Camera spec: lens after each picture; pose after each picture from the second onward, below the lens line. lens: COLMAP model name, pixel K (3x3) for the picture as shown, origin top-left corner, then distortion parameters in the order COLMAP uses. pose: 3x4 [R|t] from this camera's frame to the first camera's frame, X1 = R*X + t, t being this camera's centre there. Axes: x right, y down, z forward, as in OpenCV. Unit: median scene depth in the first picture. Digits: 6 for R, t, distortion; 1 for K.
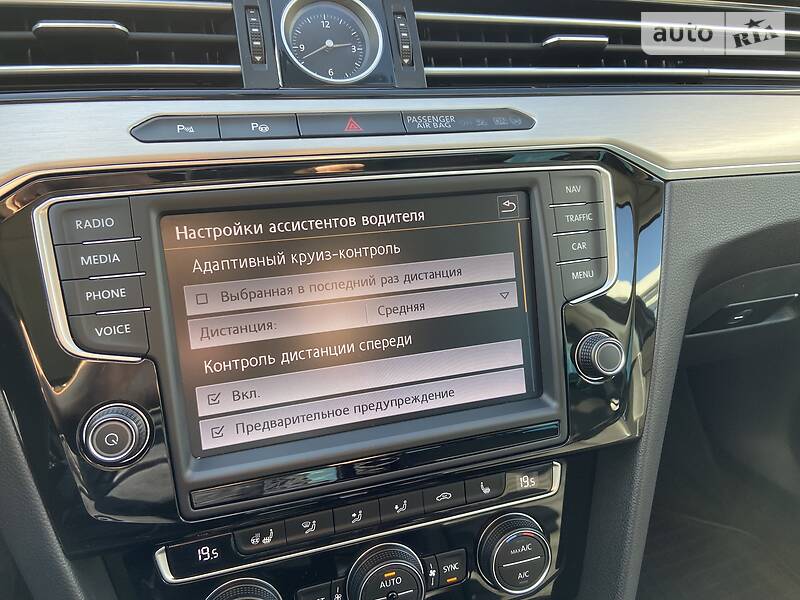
lens RADIAL K [[604.4, 0, 400.4], [0, 604.4, 297.5], [0, 0, 1]] dist [0.080737, -0.096310]
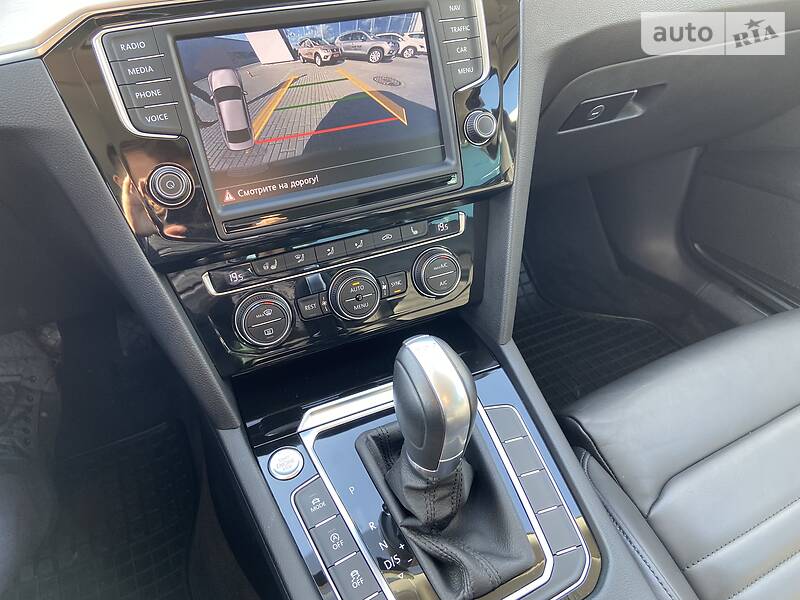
lens RADIAL K [[604.4, 0, 404.3], [0, 604.4, 300.8], [0, 0, 1]] dist [0.080737, -0.096310]
pose [[0.992676, -0.104501, 0.060608, 0.007127], [0.093033, 0.981337, 0.168294, 0.255110], [-0.077064, -0.161423, 0.983872, -0.541452]]
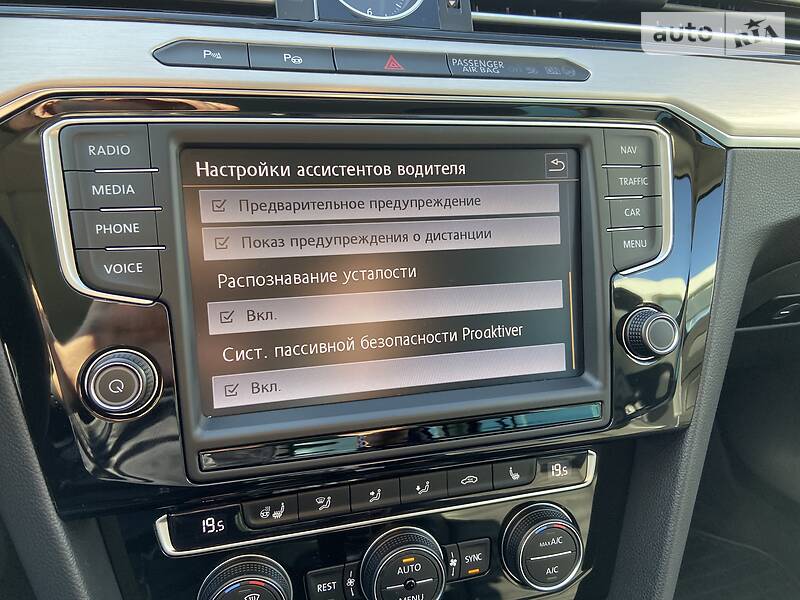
lens RADIAL K [[604.4, 0, 395.9], [0, 604.4, 300.5], [0, 0, 1]] dist [0.080737, -0.096310]
pose [[0.998771, 0.047002, -0.015732, -0.041205], [-0.047138, 0.998853, -0.008390, 0.075015], [0.015320, 0.009122, 0.999841, 0.083341]]
